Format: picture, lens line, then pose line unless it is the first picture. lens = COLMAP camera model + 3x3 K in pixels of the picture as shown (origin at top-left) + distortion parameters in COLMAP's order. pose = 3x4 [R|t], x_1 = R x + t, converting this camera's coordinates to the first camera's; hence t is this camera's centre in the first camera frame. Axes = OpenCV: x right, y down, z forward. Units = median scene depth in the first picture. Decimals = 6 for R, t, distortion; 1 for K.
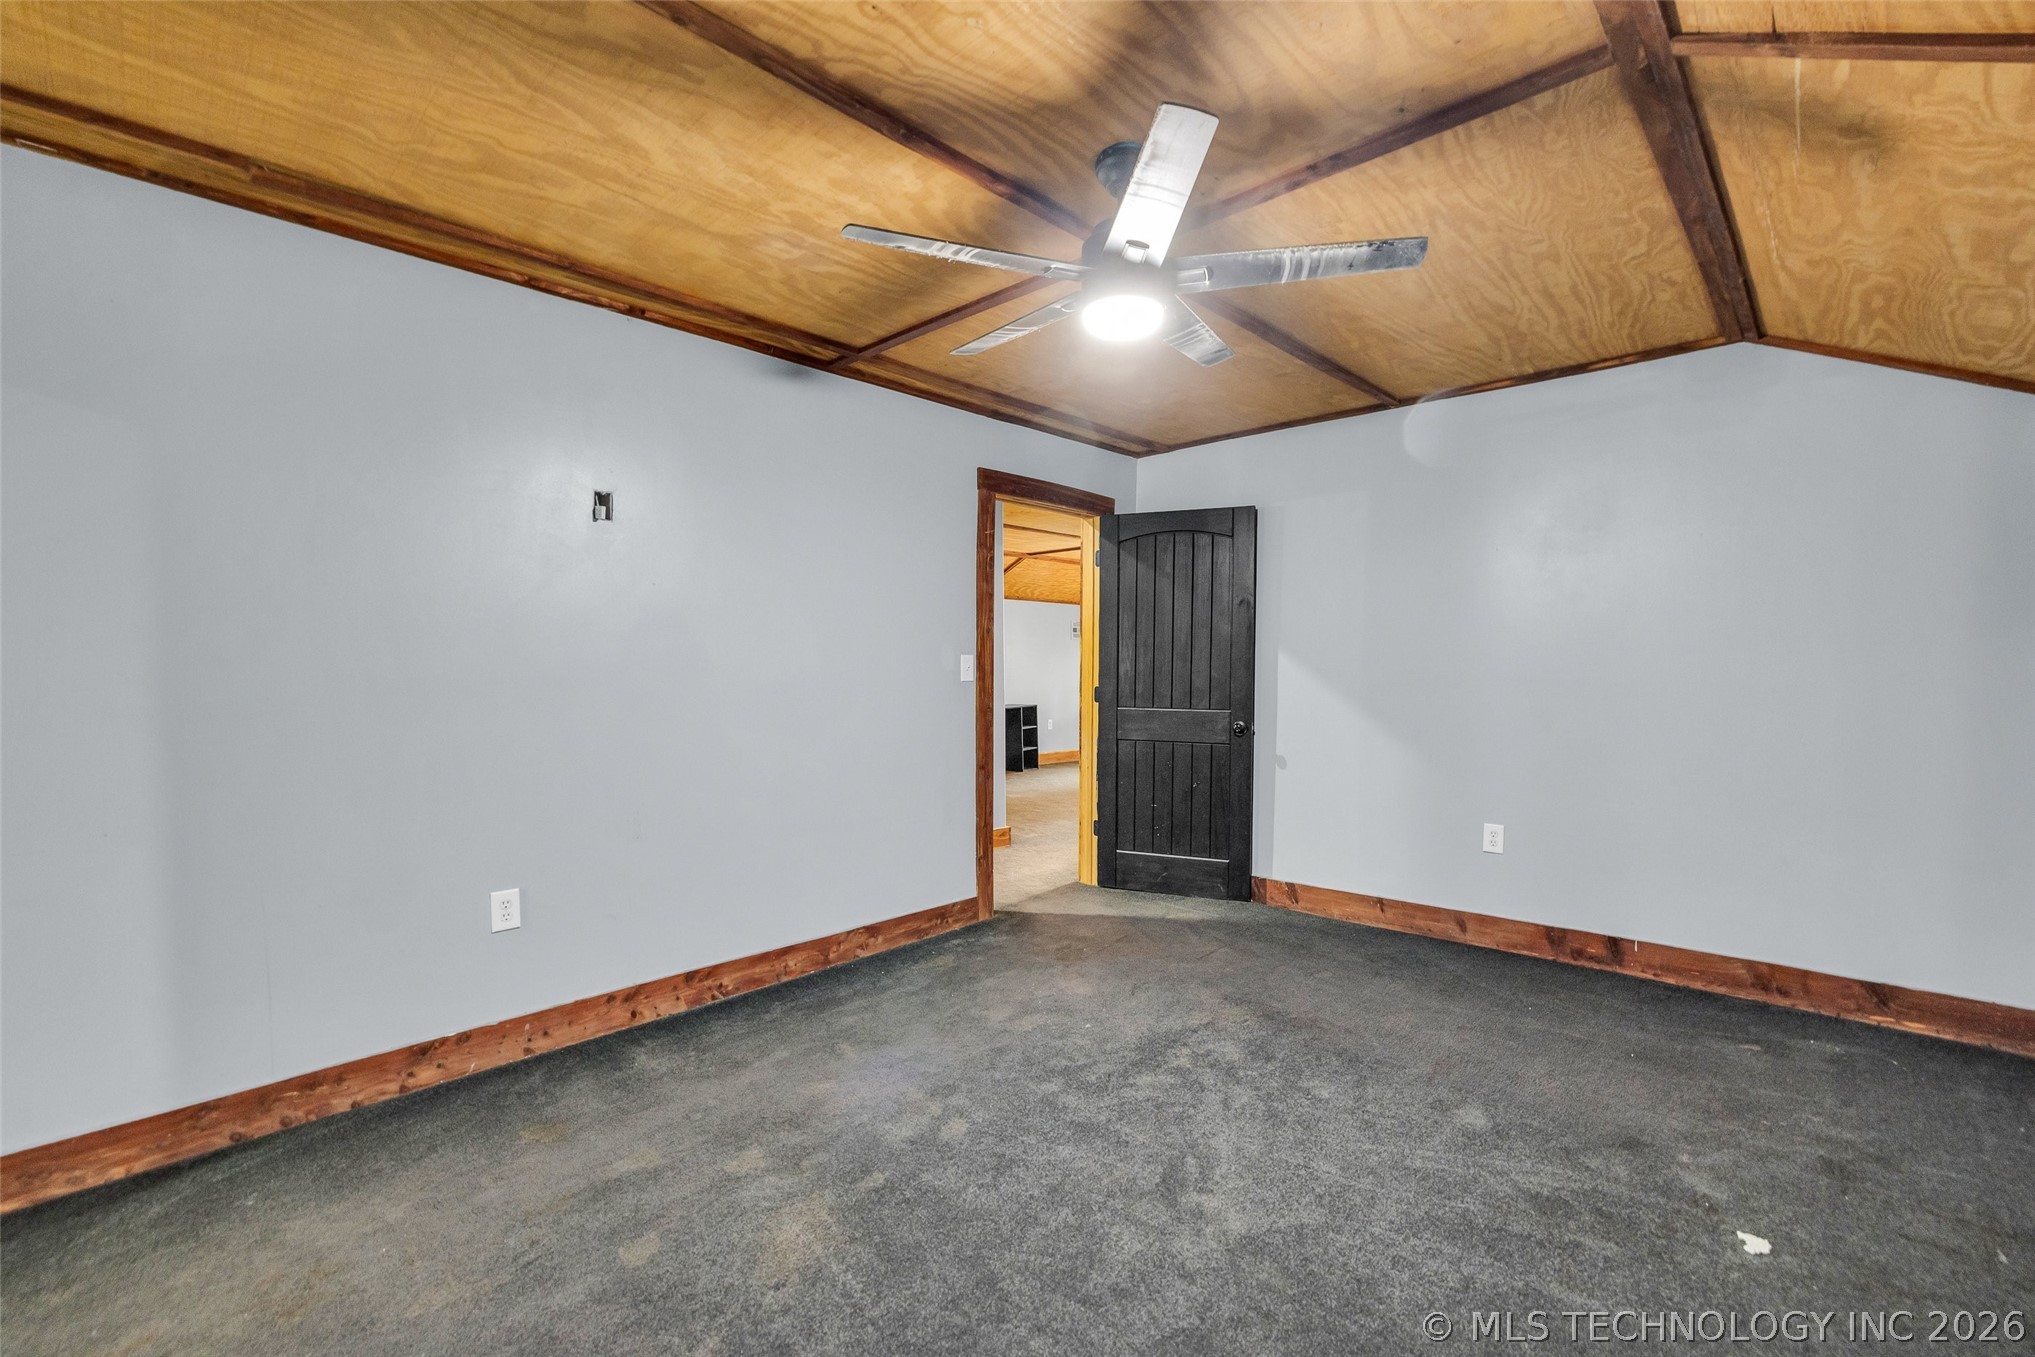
lens RADIAL K [[877.7, 0, 1017.5], [0, 877.7, 702.9], [0, 0, 1]] dist [0.001959, 0.000349]
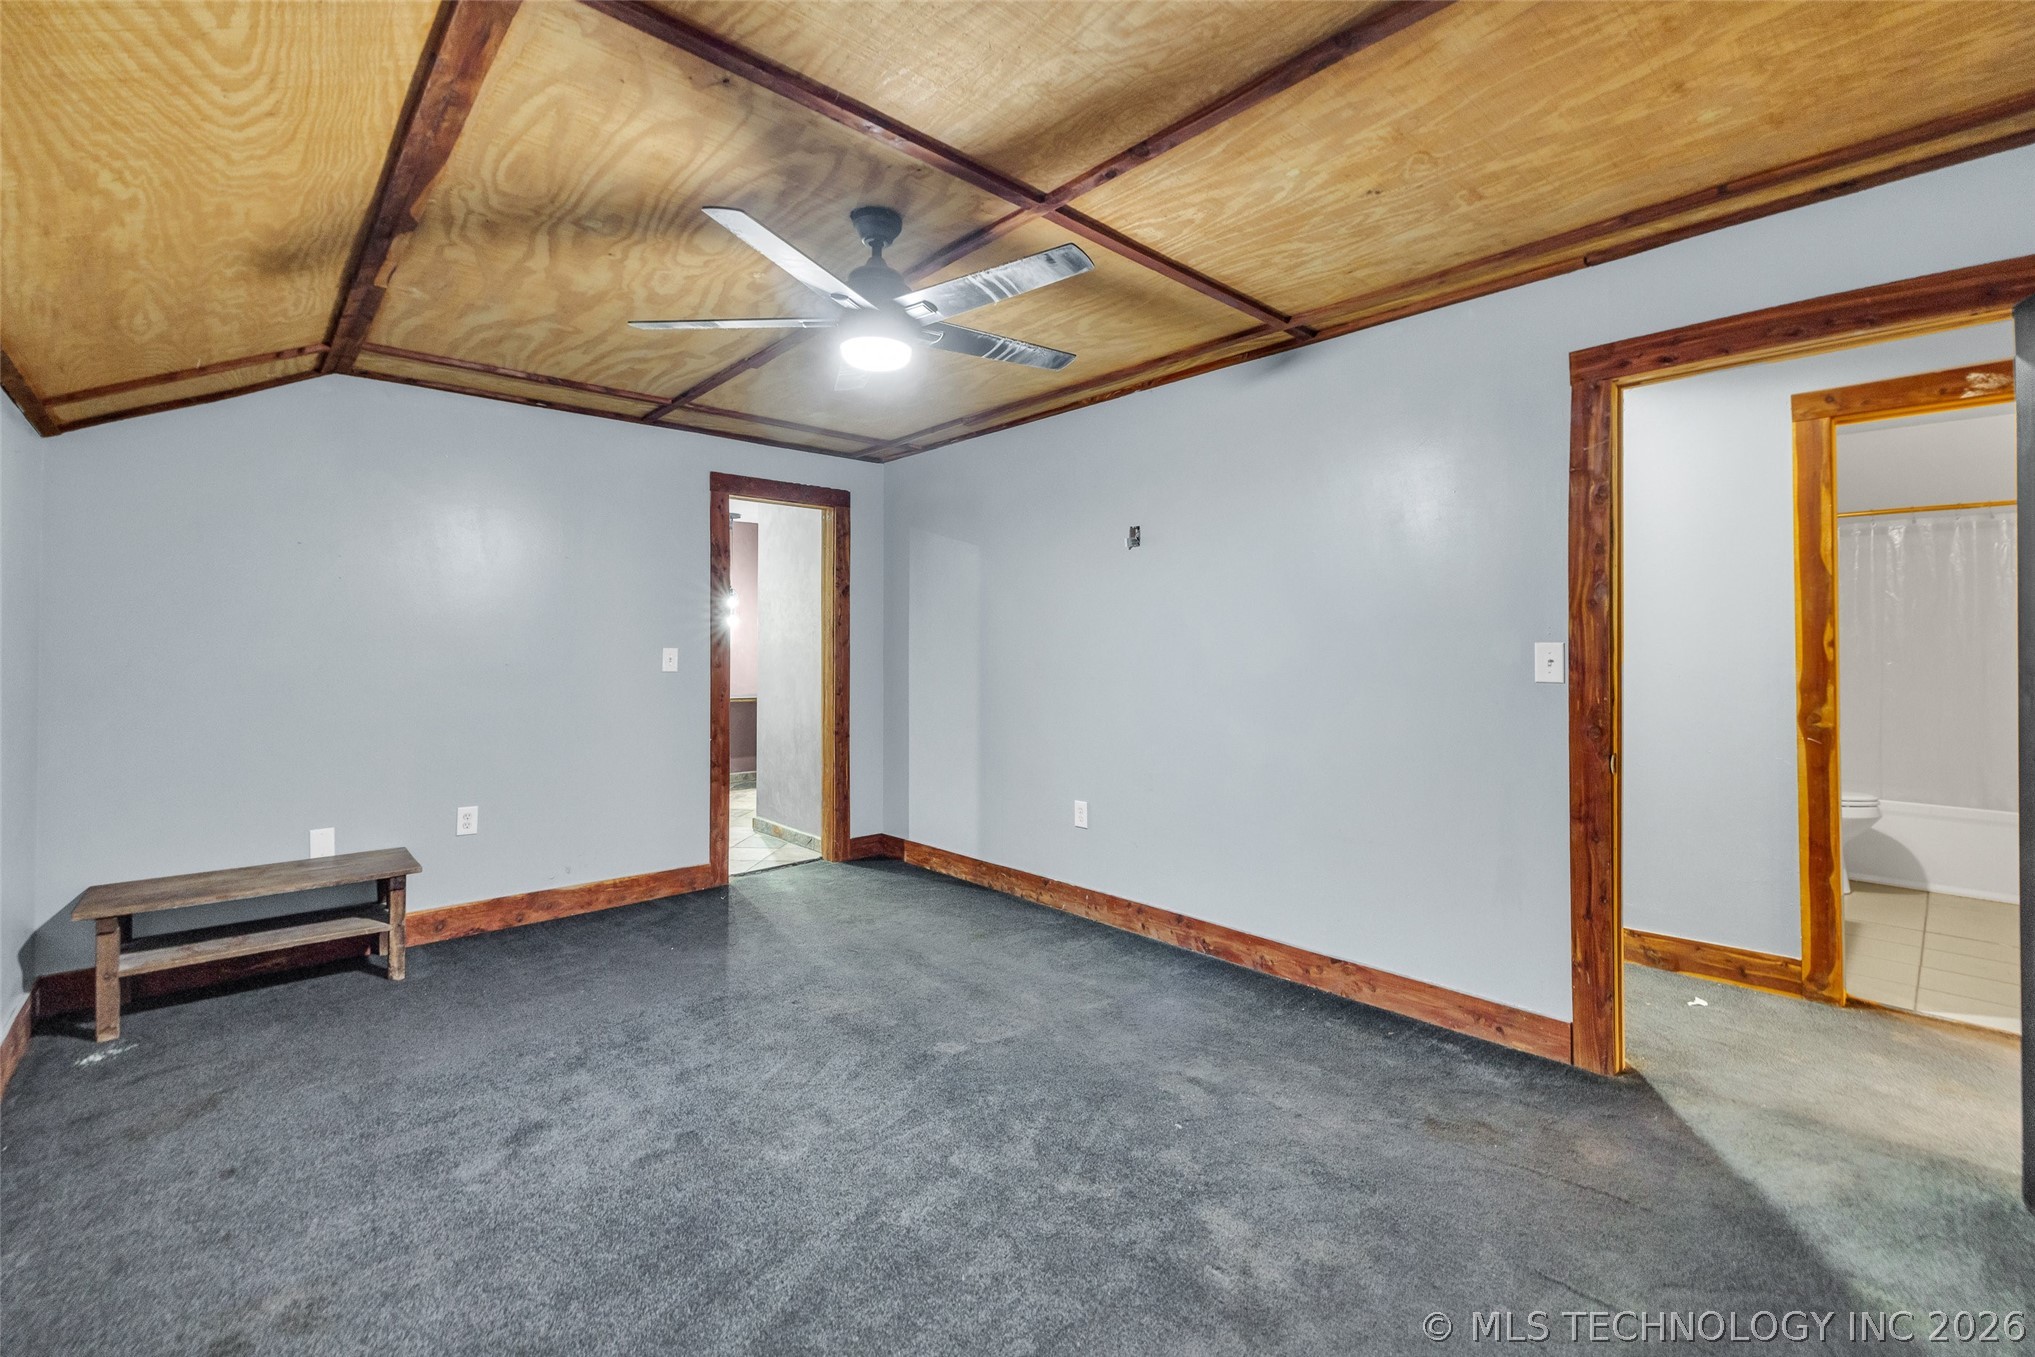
lens RADIAL K [[866.5, 0, 1009.3], [0, 866.5, 636.7], [0, 0, 1]] dist [-0.011410, 0.000047]
pose [[-0.073663, -0.013217, -0.997196, 0.739203], [-0.043239, 0.999014, -0.010047, -0.041388], [0.996345, 0.042378, -0.074162, 0.771762]]
